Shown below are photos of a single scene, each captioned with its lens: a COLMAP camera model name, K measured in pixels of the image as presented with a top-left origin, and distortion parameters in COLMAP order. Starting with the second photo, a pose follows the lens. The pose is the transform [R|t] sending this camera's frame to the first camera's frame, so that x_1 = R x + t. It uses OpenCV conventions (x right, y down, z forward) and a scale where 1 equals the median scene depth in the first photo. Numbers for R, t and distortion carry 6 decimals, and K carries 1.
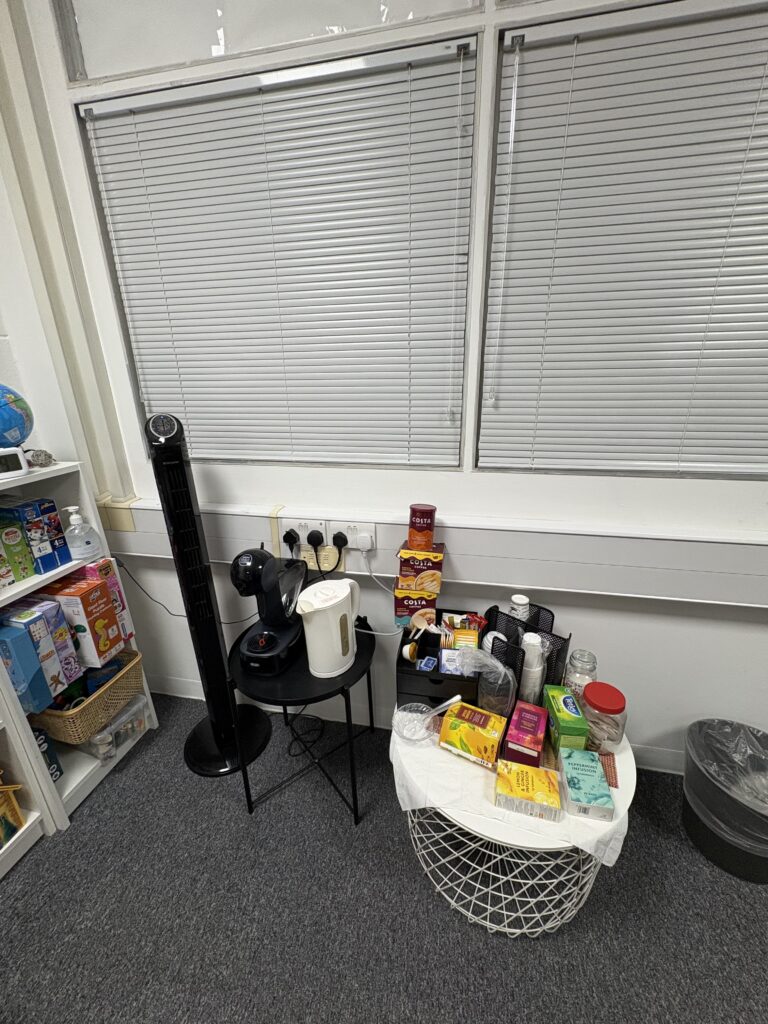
lens RADIAL K [[407.8, 0, 386.8], [0, 407.8, 512.7], [0, 0, 1]] dist [-0.003229, -0.000088]
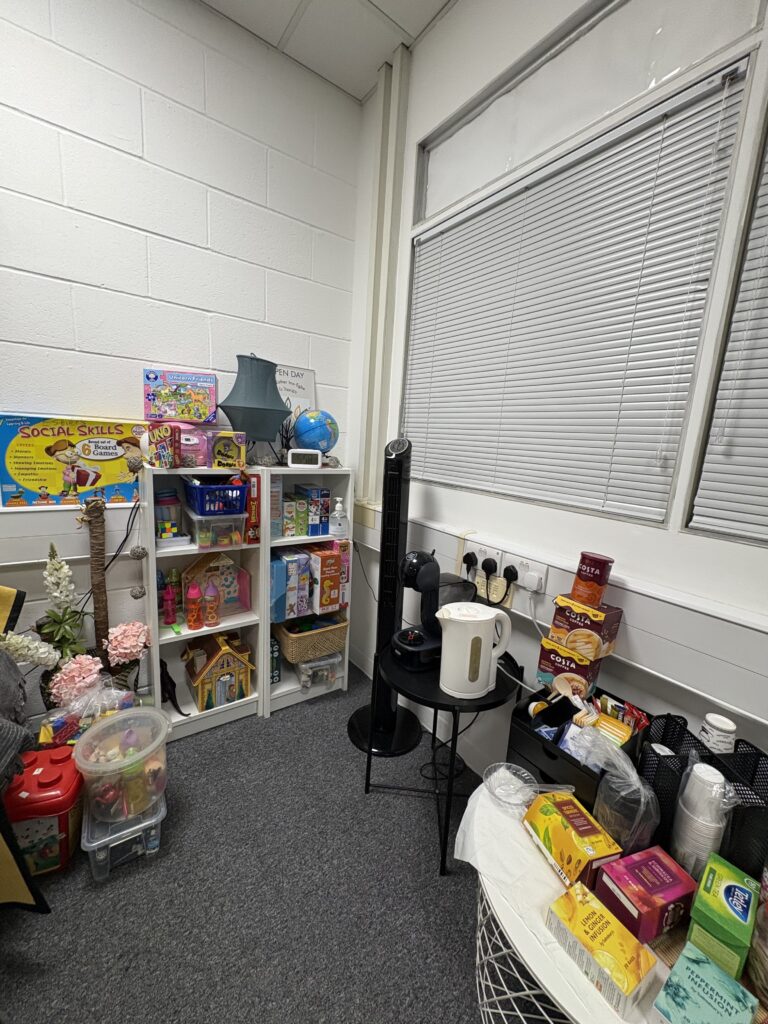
lens RADIAL K [[407.8, 0, 382.7], [0, 407.8, 511.1], [0, 0, 1]] dist [-0.003229, -0.000088]
pose [[0.733096, 0.179585, -0.655987, 0.303338], [-0.290212, 0.954892, -0.062912, 0.081225], [0.615099, 0.236496, 0.752145, 0.033746]]
